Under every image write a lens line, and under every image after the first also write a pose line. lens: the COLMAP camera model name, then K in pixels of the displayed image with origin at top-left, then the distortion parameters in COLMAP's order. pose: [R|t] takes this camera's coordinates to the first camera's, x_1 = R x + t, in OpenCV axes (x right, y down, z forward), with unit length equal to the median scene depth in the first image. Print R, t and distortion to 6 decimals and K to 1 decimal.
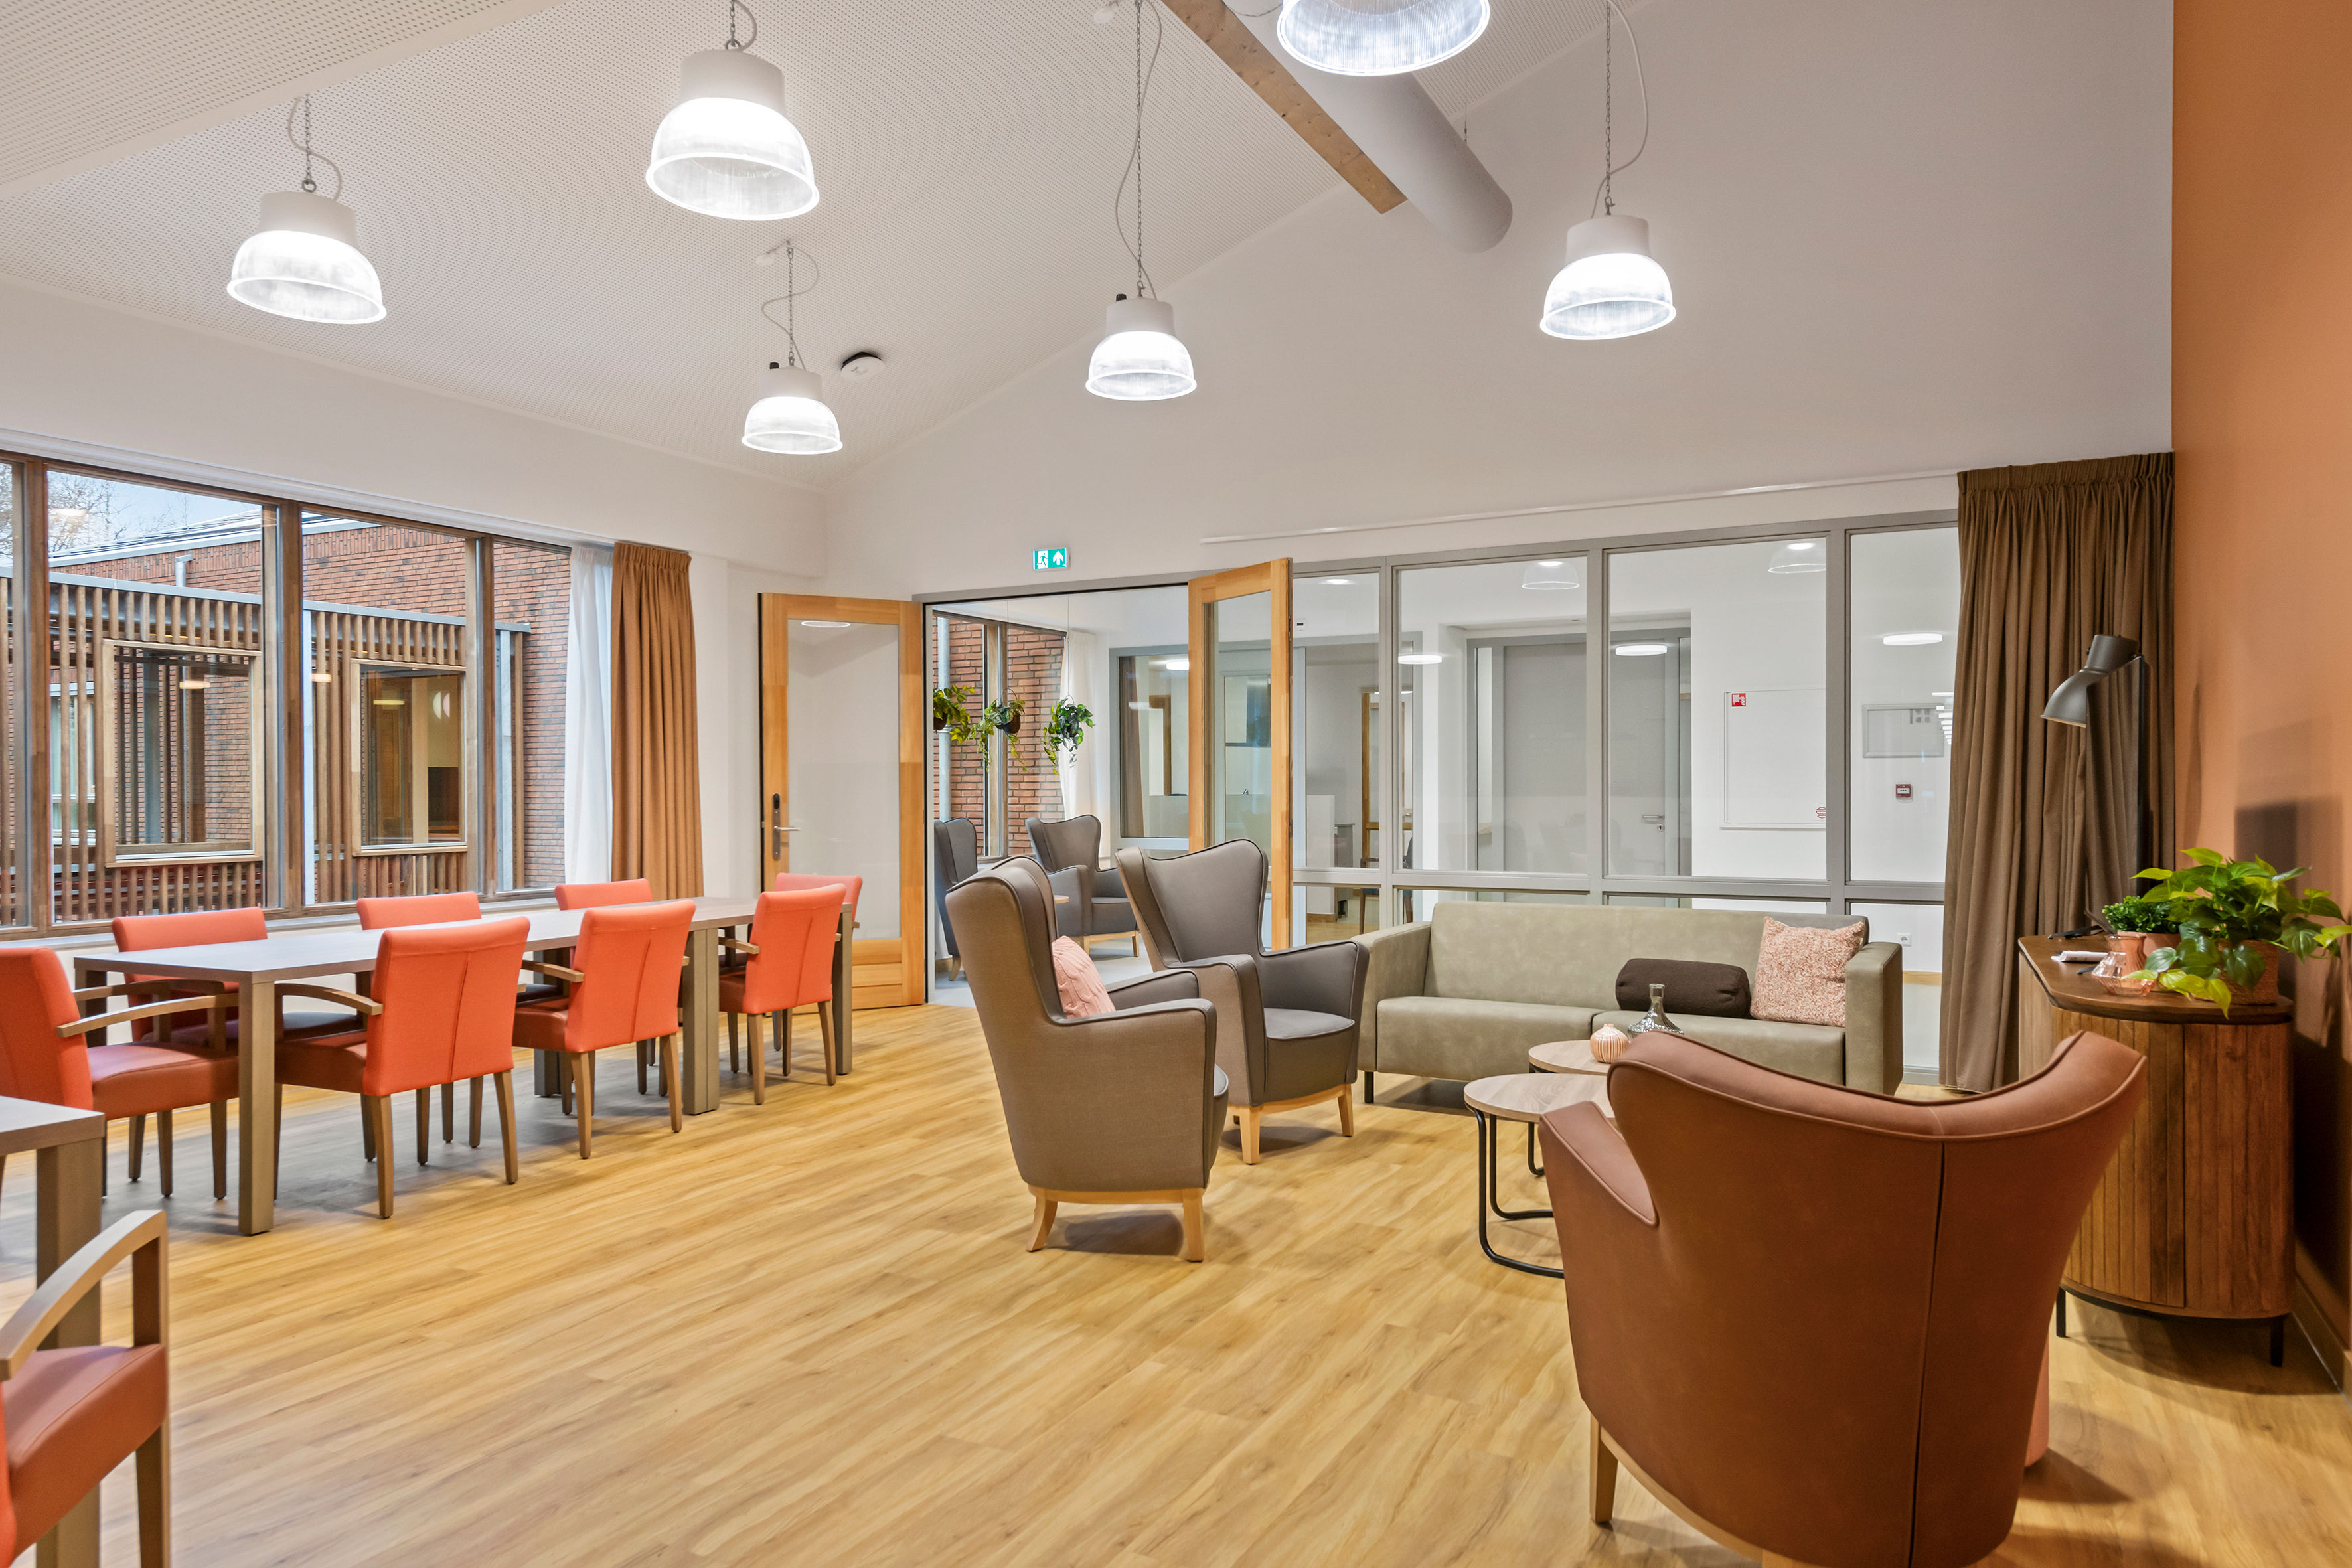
lens RADIAL K [[1489.9, 0, 1174.5], [0, 1489.9, 802.5], [0, 0, 1]] dist [0.025123, -0.028137]
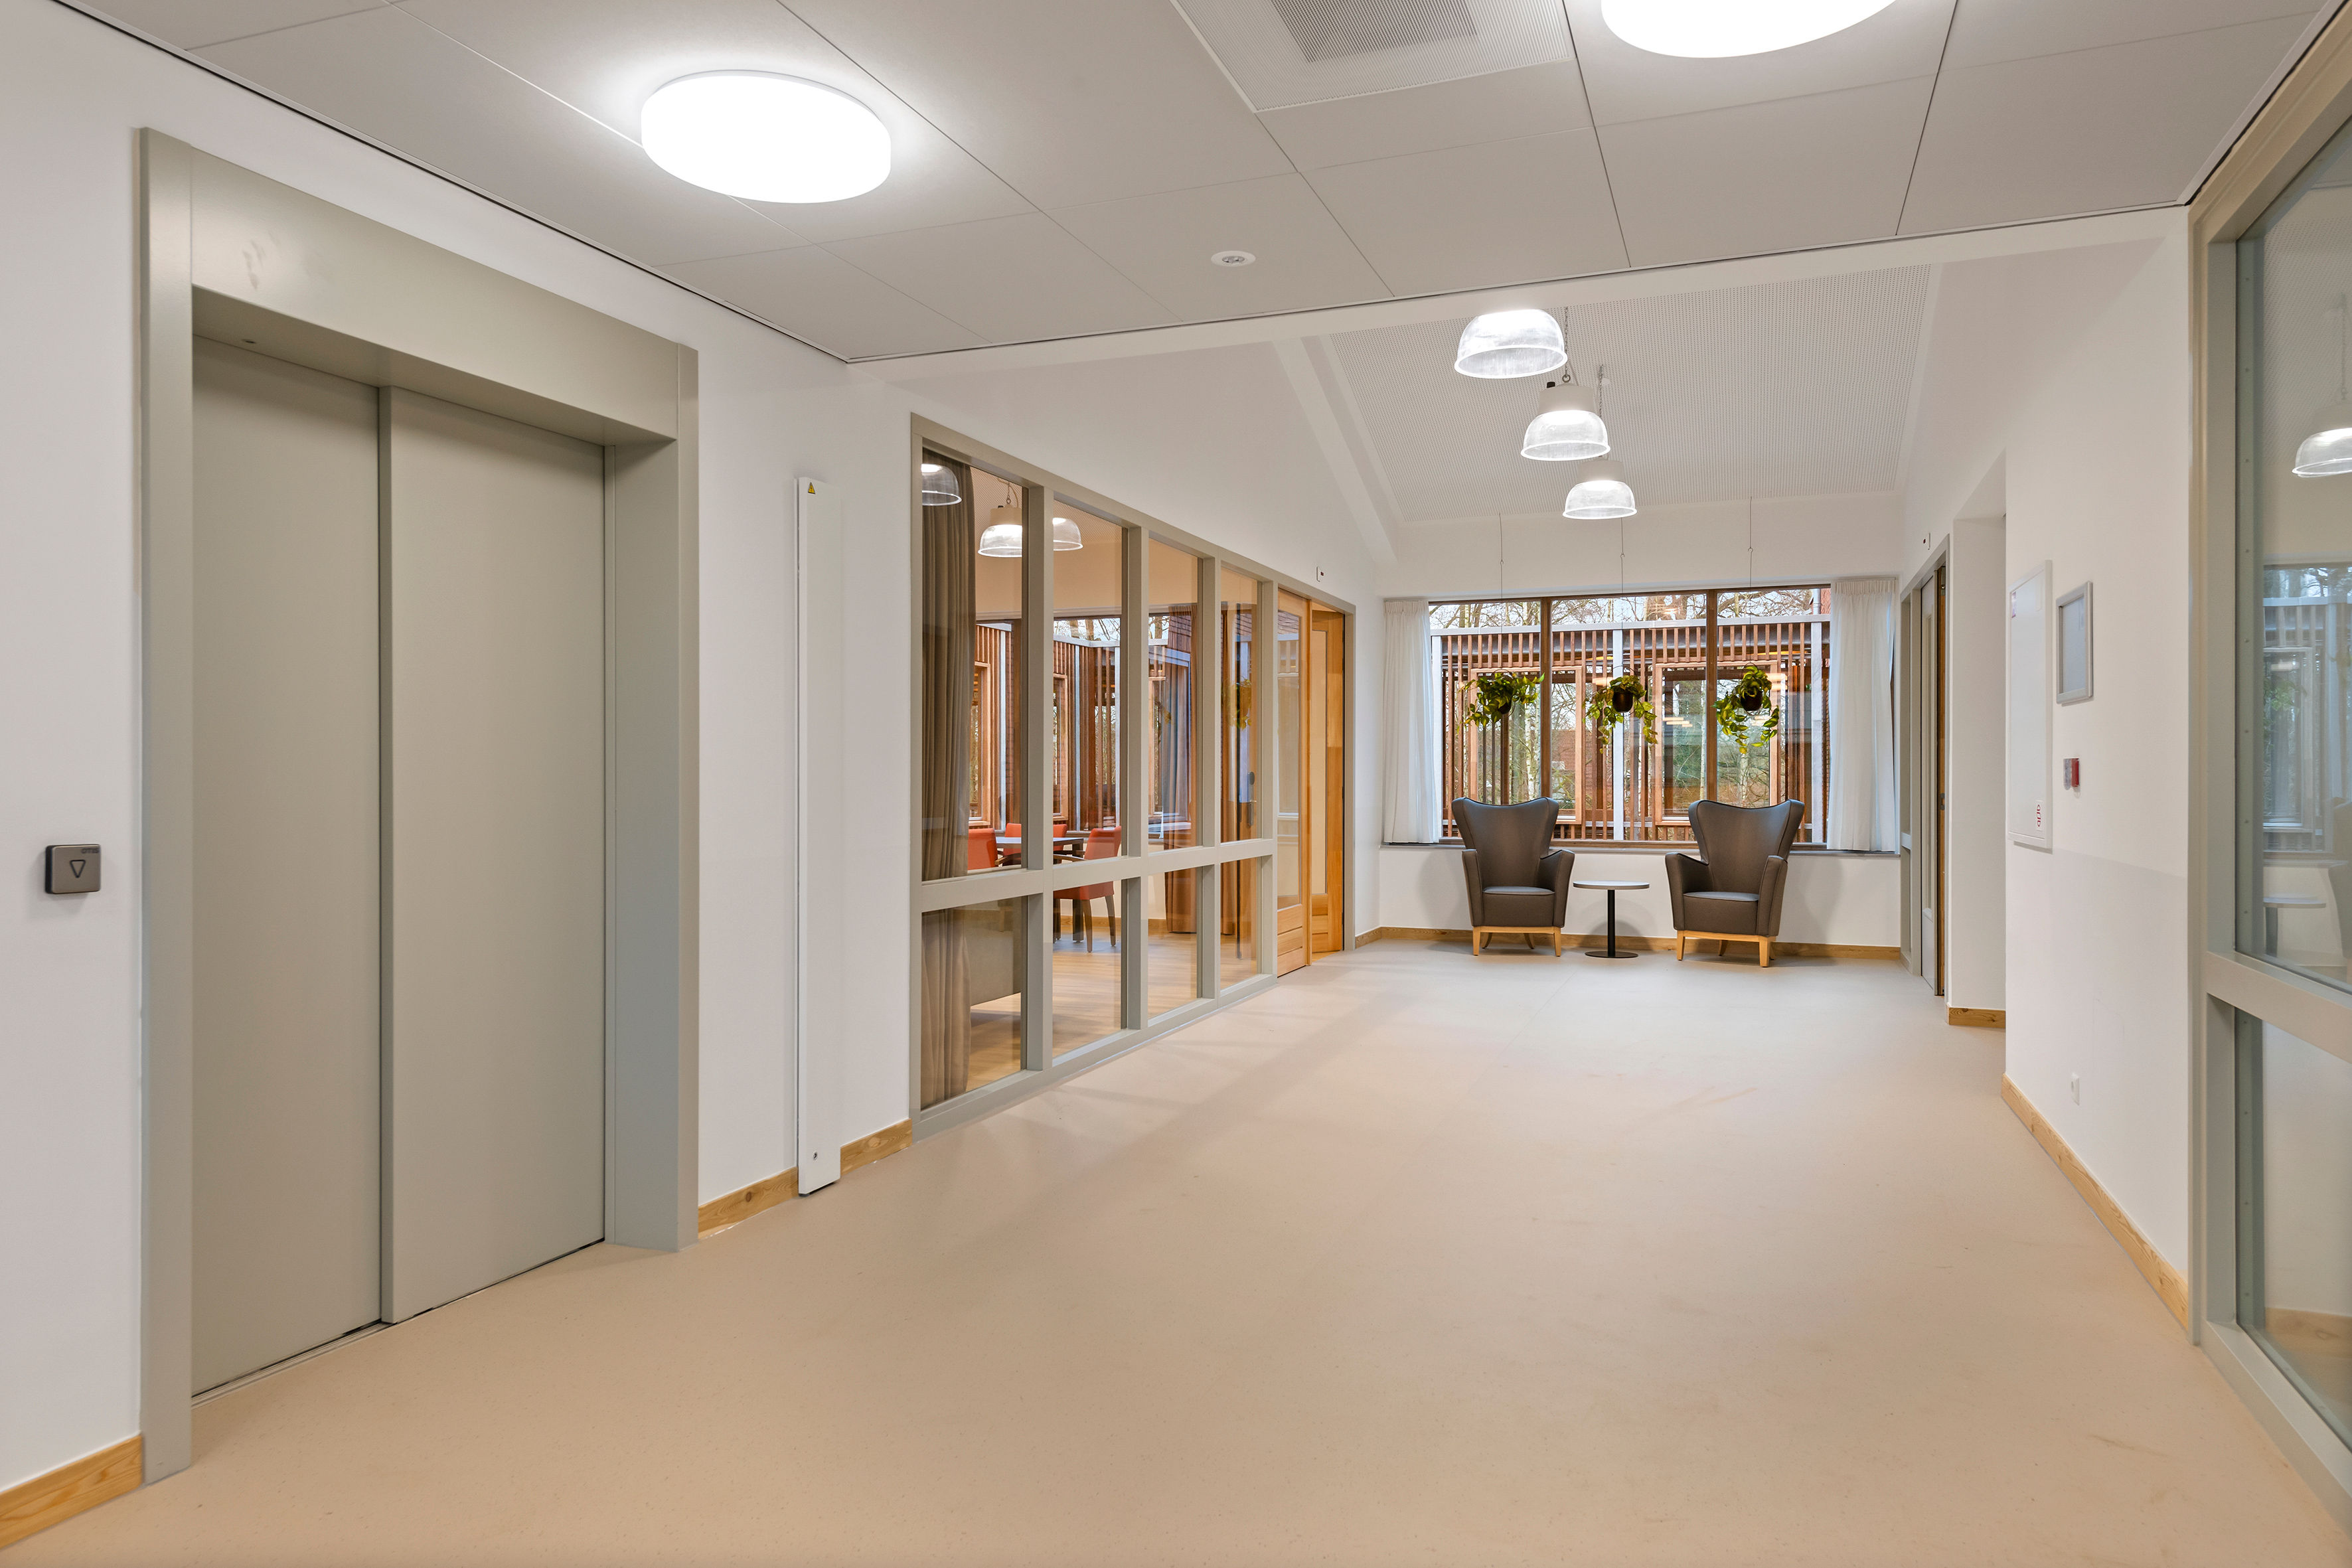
lens RADIAL K [[1544.0, 0, 1176.0], [0, 1544.0, 784.0], [0, 0, 1]] dist [0.000173, 0.000002]
pose [[0.121216, 0.004859, -0.992614, 1.443534], [-0.007086, 0.999967, 0.004029, -0.001343], [0.992601, 0.006545, 0.121246, 1.026347]]
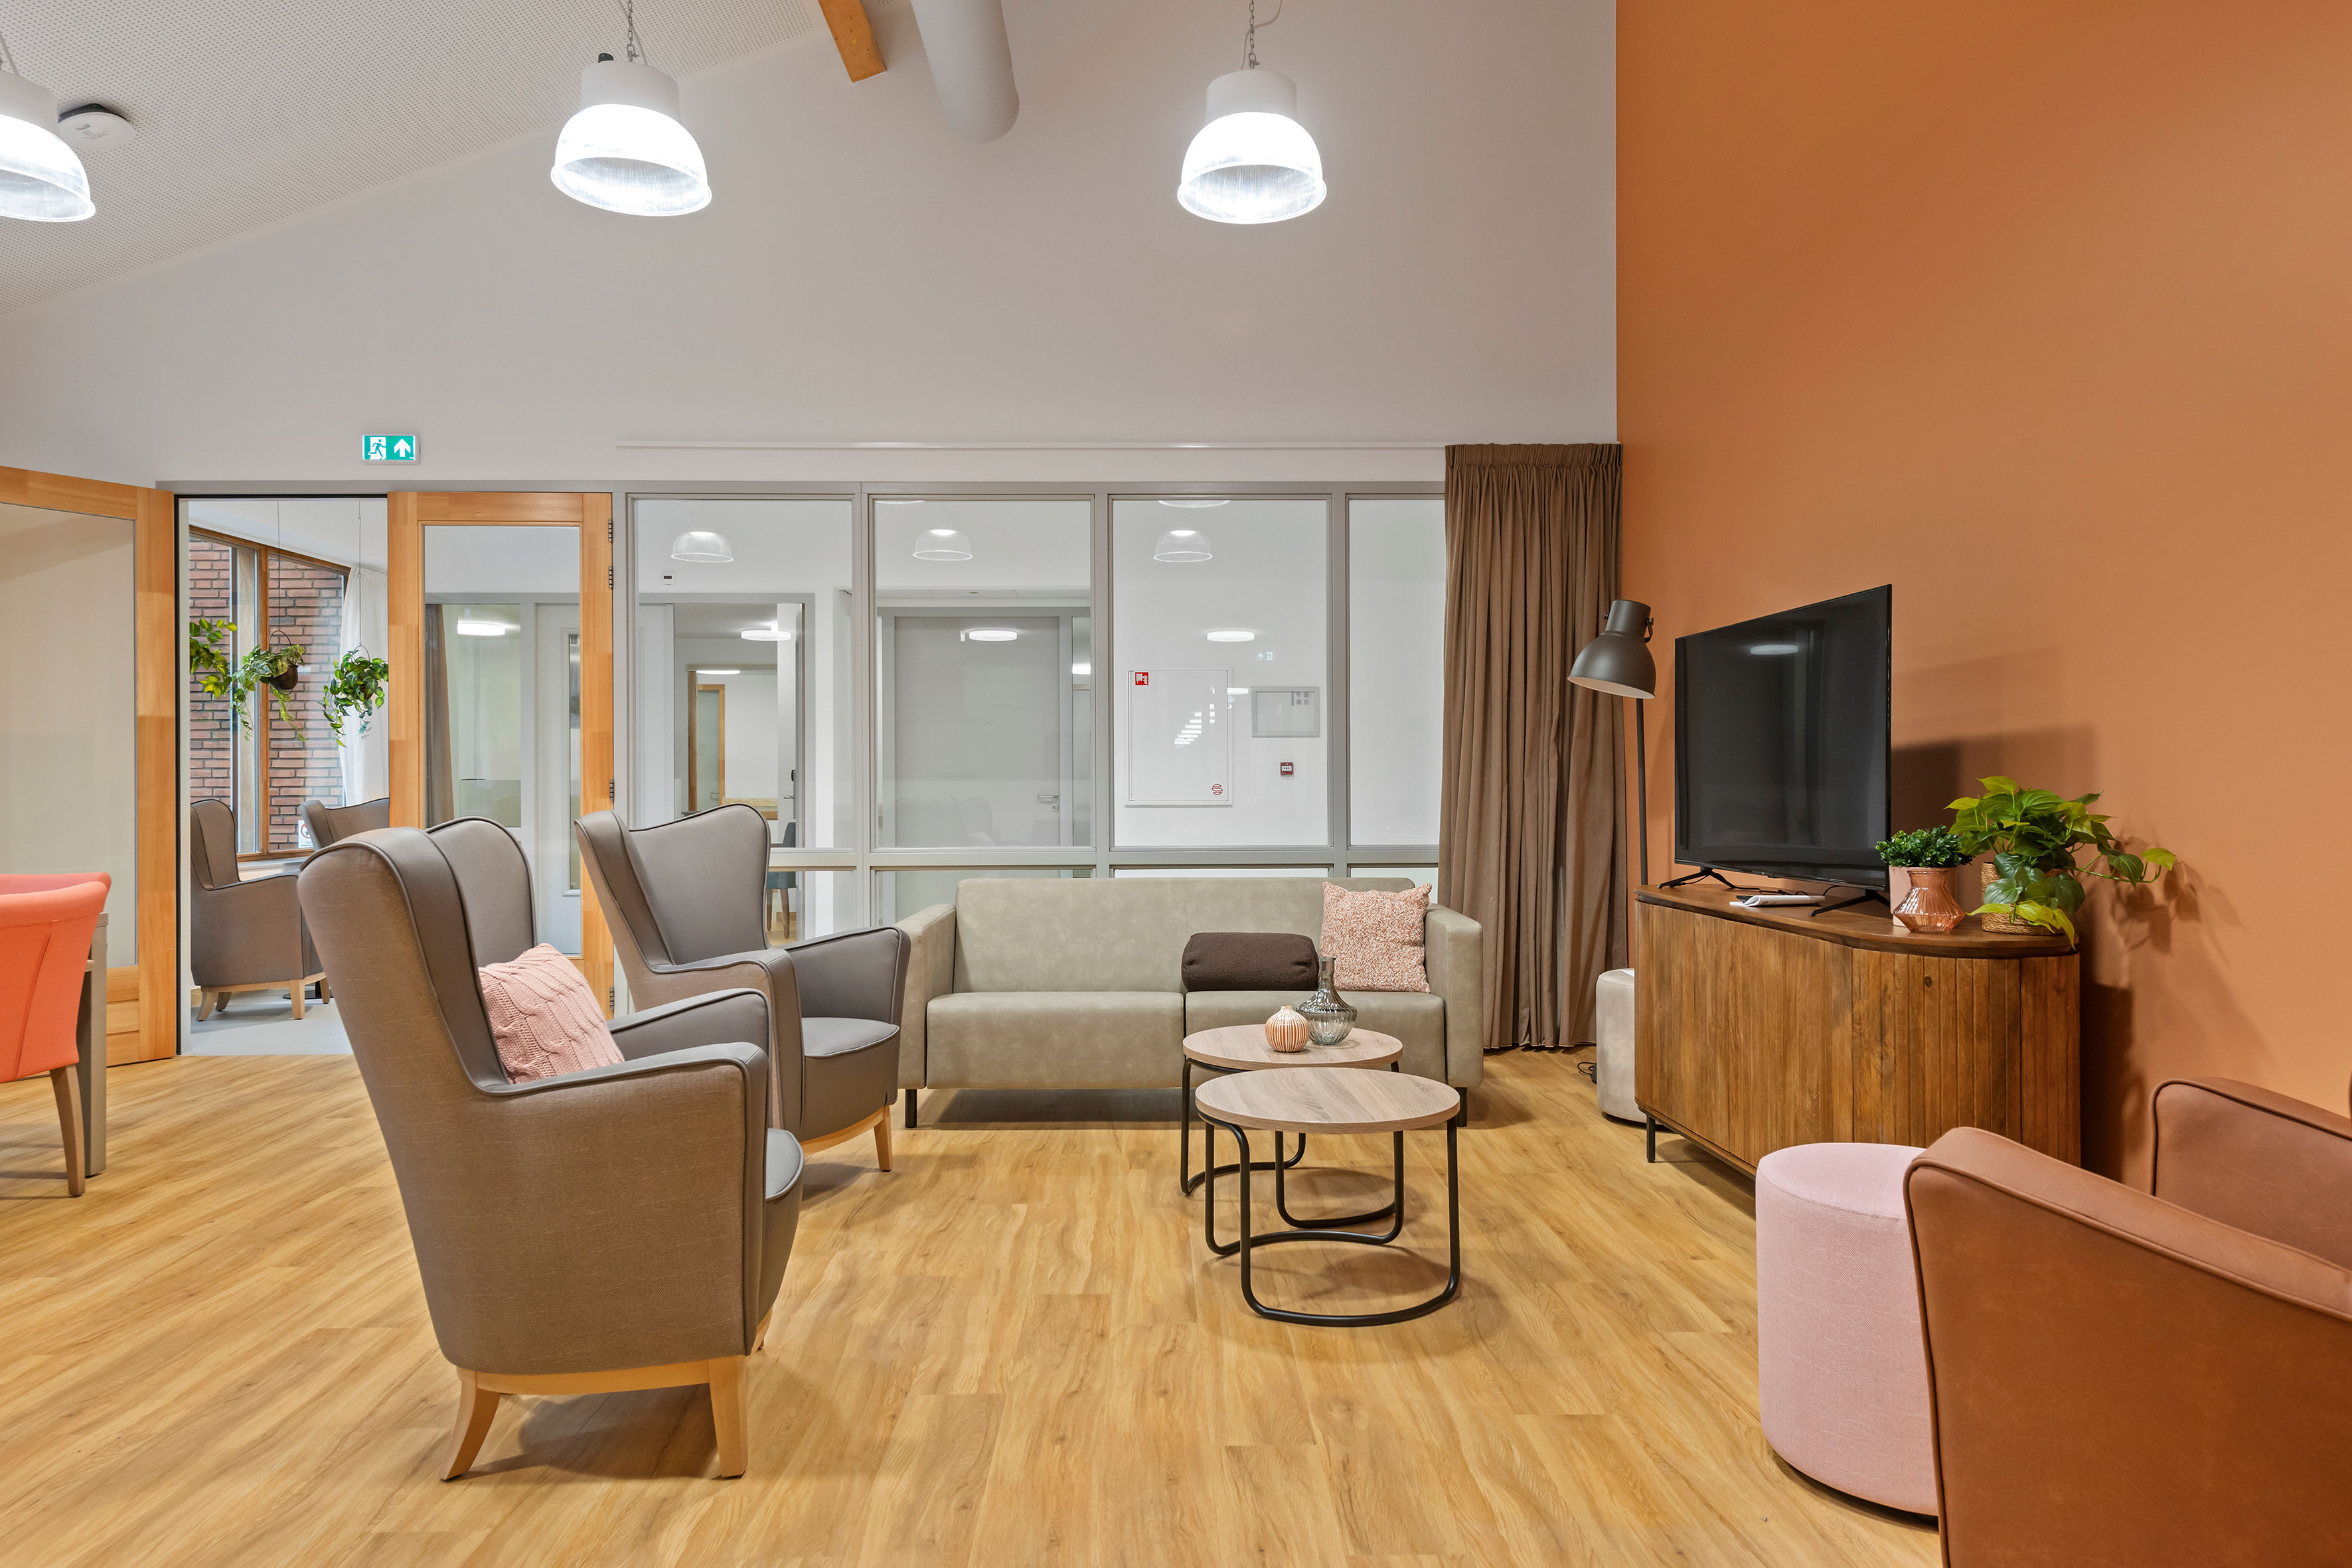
lens RADIAL K [[1446.2, 0, 1176.0], [0, 1446.2, 784.0], [0, 0, 1]] dist [0.025219, -0.015965]
pose [[0.875838, 0.000049, 0.482605, -0.116434], [0.005901, 0.999924, -0.010810, 0.021118], [-0.482569, 0.012315, 0.875771, 0.214998]]
